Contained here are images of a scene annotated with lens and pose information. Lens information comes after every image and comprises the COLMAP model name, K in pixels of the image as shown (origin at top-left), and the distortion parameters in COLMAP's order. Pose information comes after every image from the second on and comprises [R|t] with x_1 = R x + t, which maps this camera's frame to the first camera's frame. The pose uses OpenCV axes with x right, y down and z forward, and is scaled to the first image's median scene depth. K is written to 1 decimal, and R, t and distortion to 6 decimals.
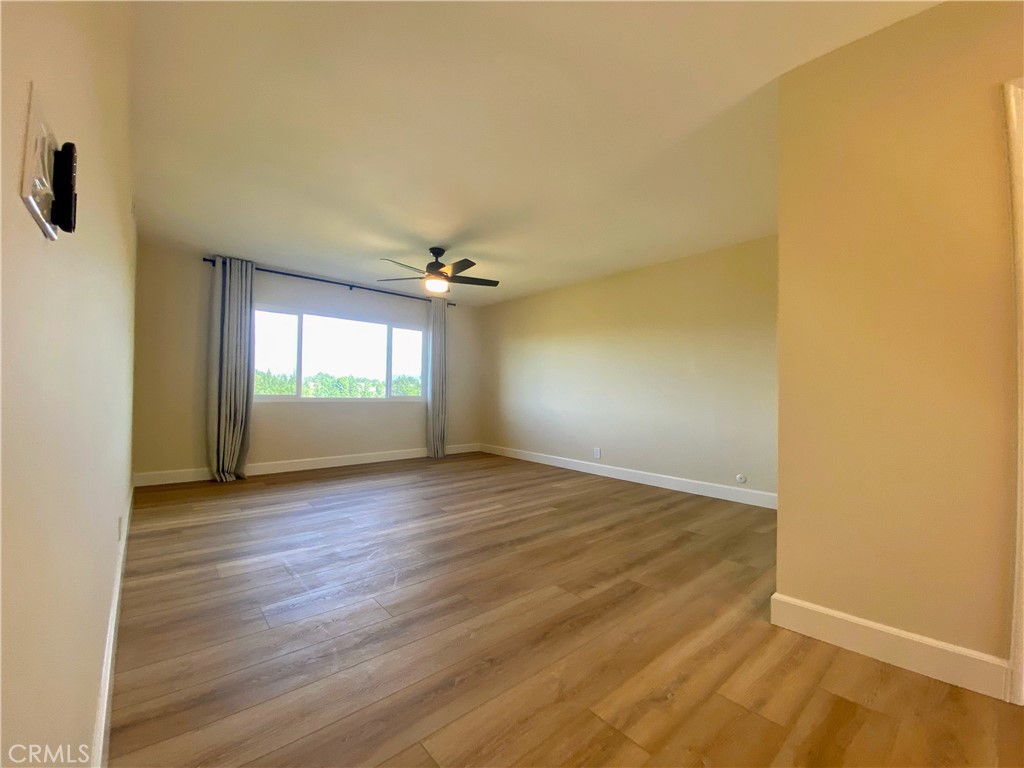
lens RADIAL K [[414.9, 0, 517.9], [0, 414.9, 383.7], [0, 0, 1]] dist [0.008649, -0.013081]
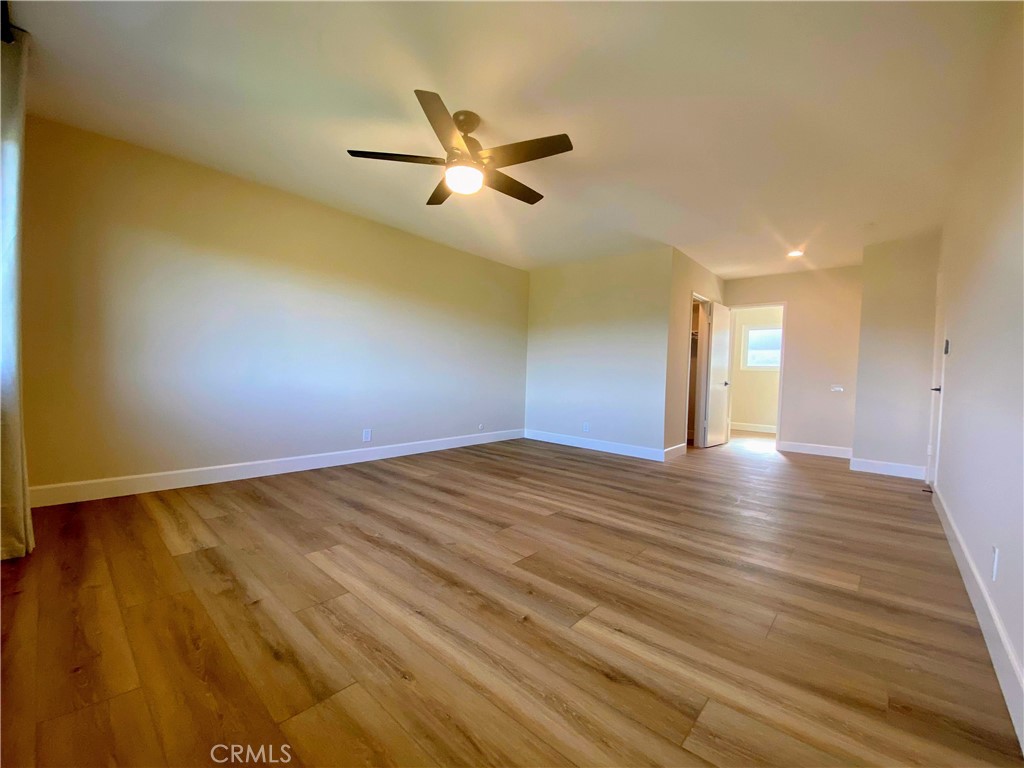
lens RADIAL K [[414.9, 0, 509.9], [0, 414.9, 386.5], [0, 0, 1]] dist [0.008649, -0.013081]
pose [[-0.091489, -0.046478, 0.994721, -0.947519], [-0.043732, 0.998134, 0.042615, 0.032012], [-0.994845, -0.039602, -0.093351, 1.161540]]
